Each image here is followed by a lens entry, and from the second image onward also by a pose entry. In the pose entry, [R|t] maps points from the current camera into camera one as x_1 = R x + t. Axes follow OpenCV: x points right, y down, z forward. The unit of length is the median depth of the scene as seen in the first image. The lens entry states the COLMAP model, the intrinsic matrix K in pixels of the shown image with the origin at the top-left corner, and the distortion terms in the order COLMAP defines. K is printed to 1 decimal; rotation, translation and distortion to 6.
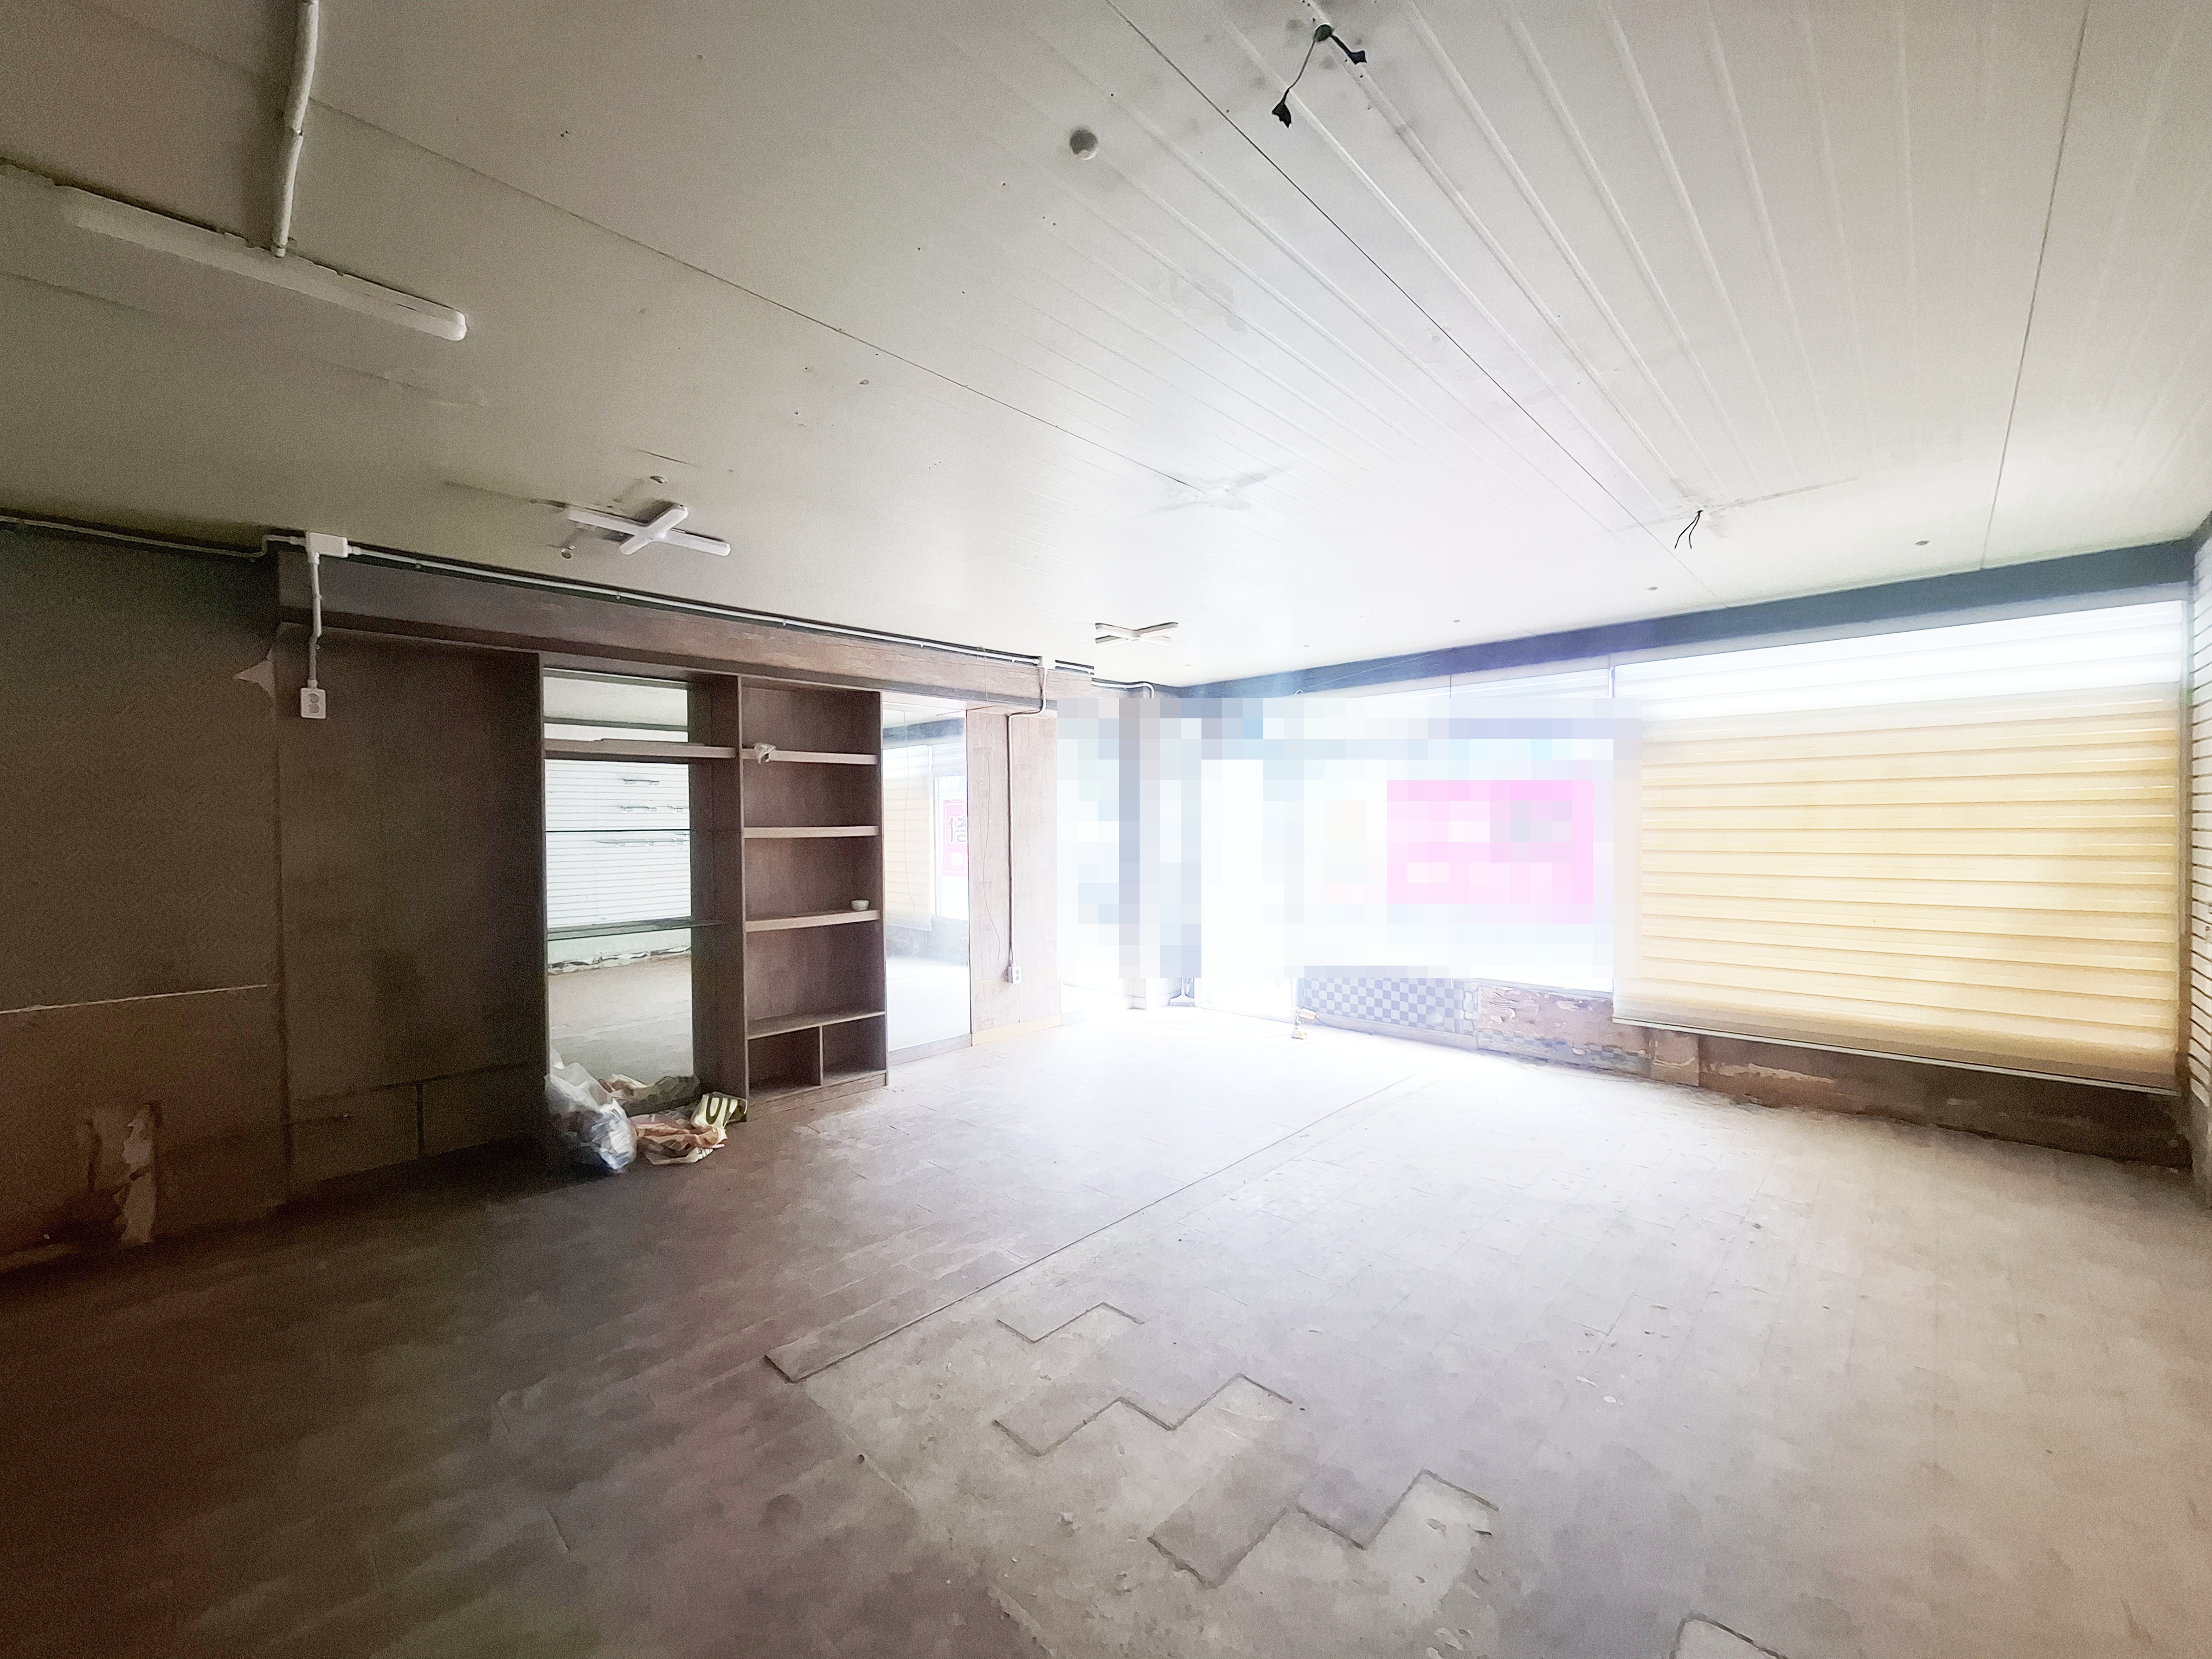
lens RADIAL K [[871.8, 0, 1100.1], [0, 871.8, 832.0], [0, 0, 1]] dist [-0.013189, 0.004071]
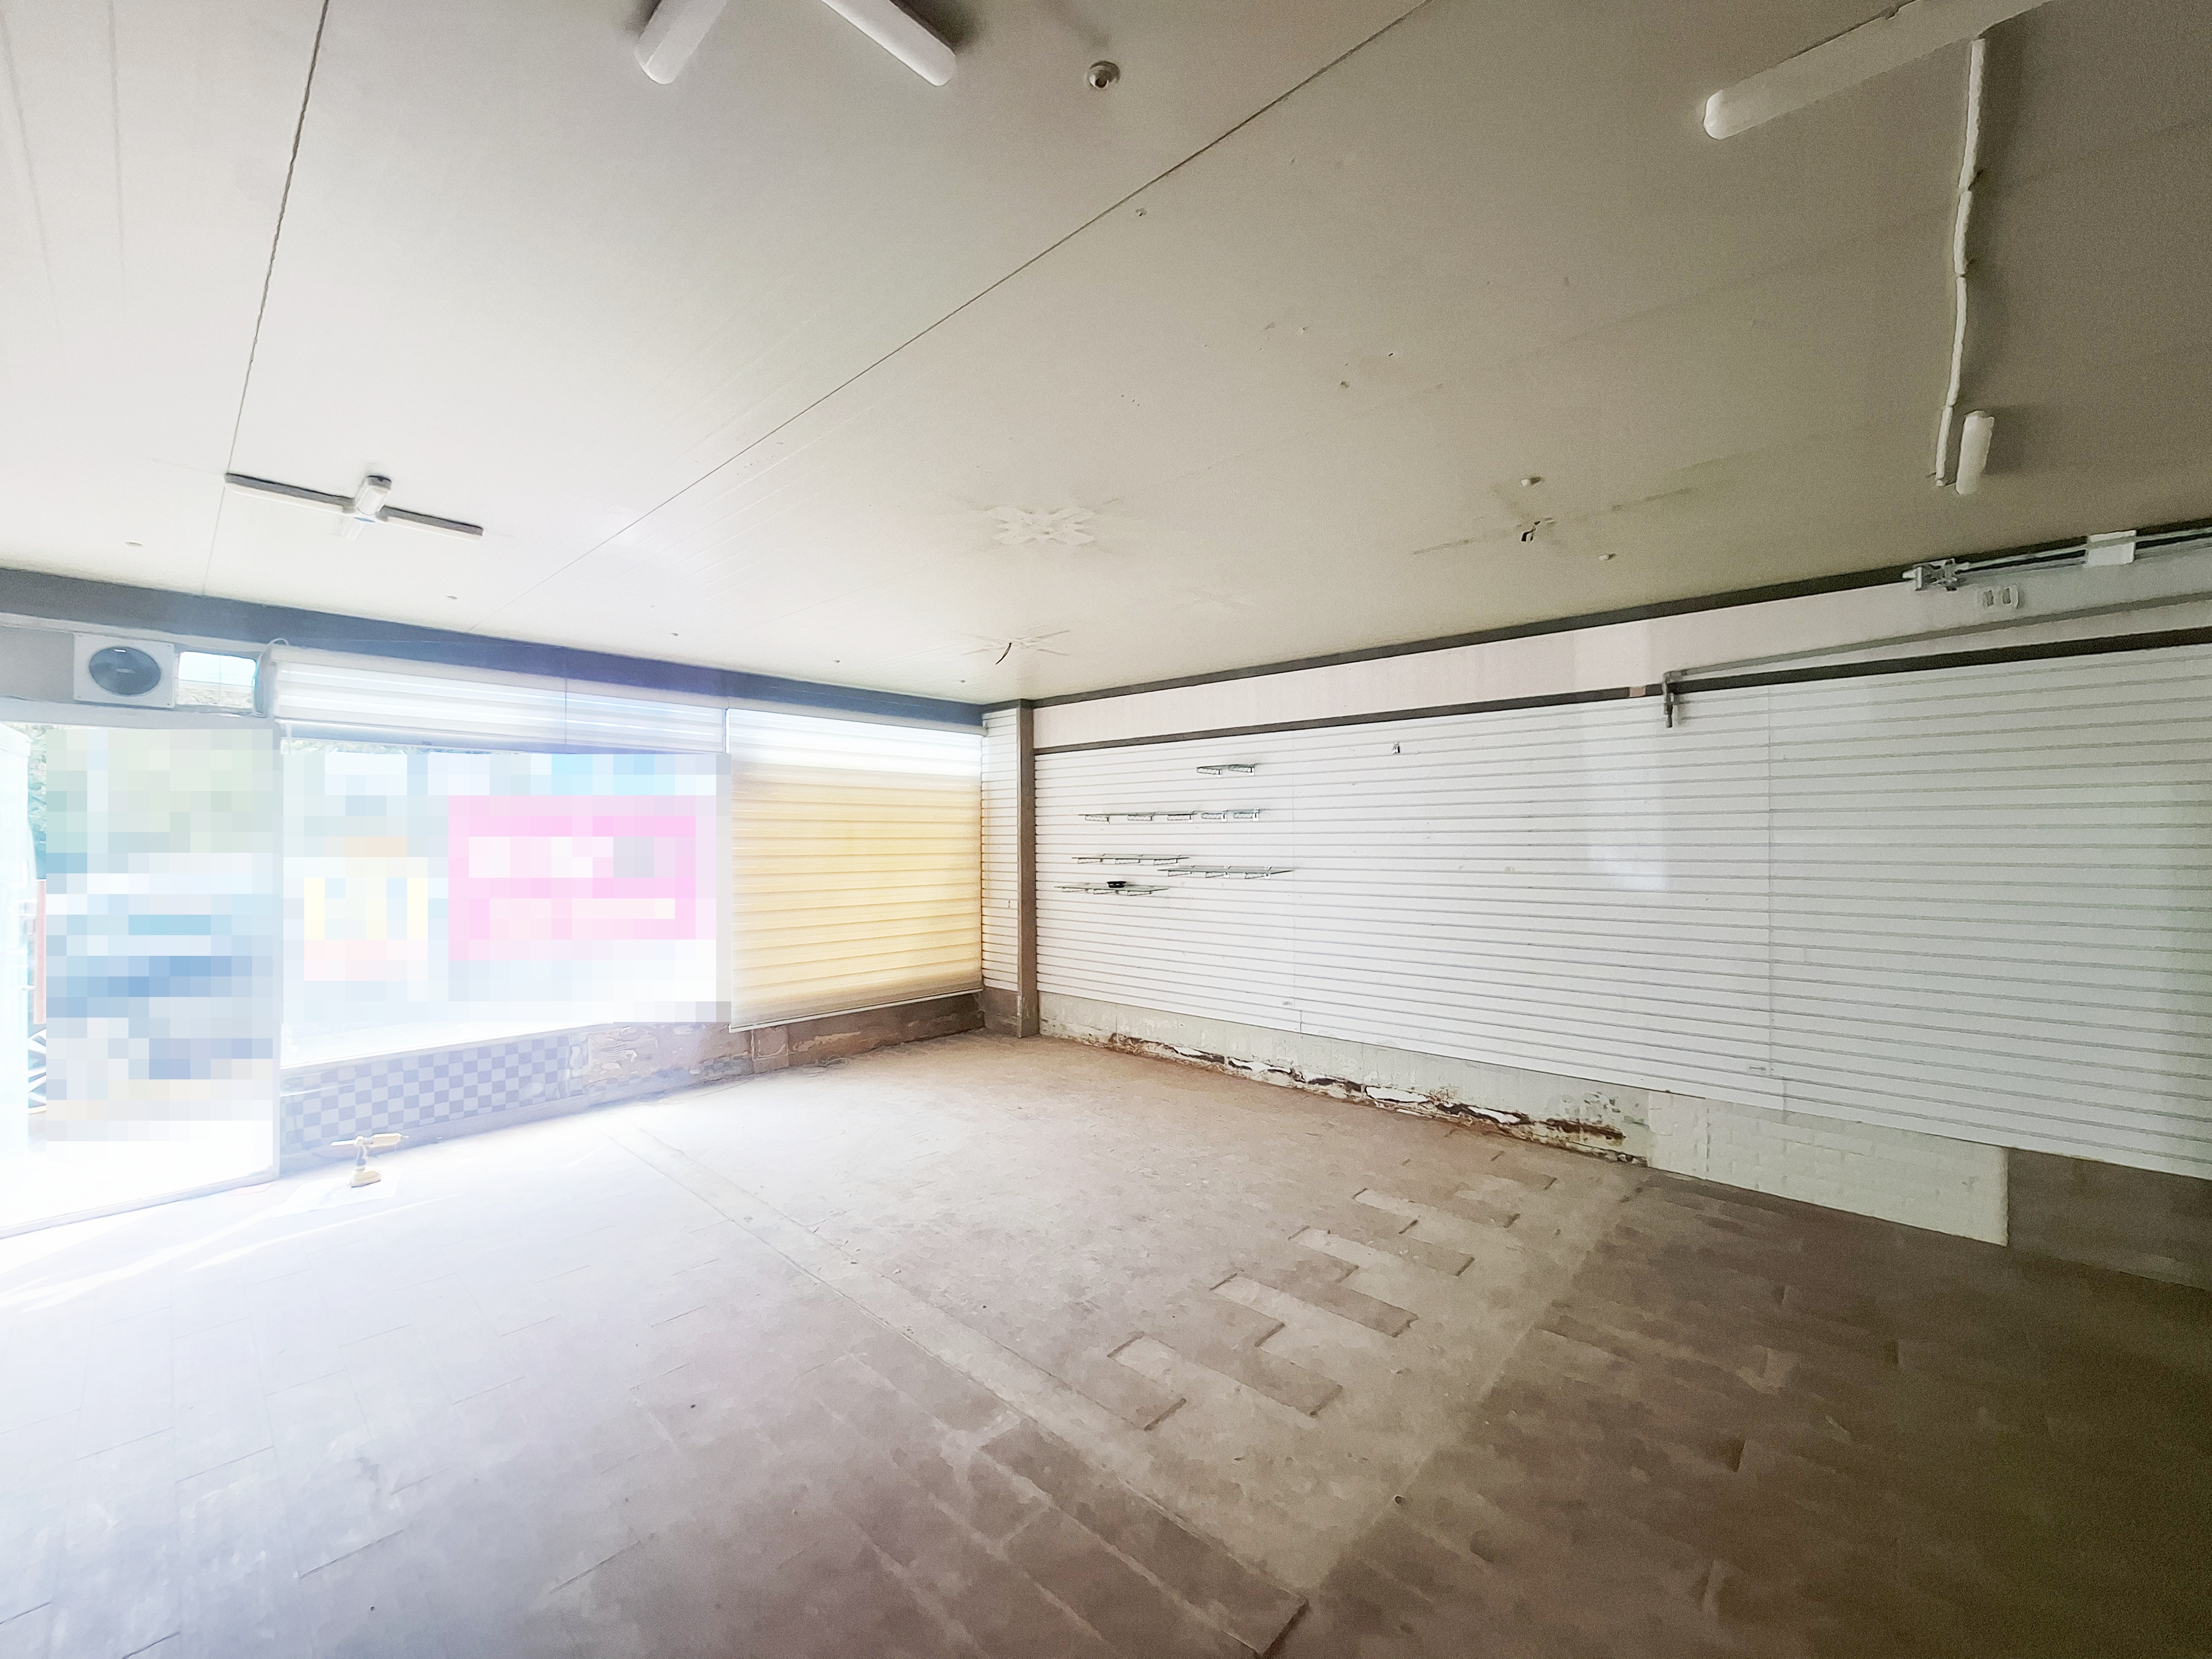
lens RADIAL K [[871.8, 0, 1093.2], [0, 871.8, 832.9], [0, 0, 1]] dist [-0.013189, 0.004071]
pose [[-0.020540, 0.019262, 0.999603, -0.606285], [0.016120, 0.999691, -0.018933, -0.006017], [-0.999659, 0.015724, -0.020844, 0.654590]]
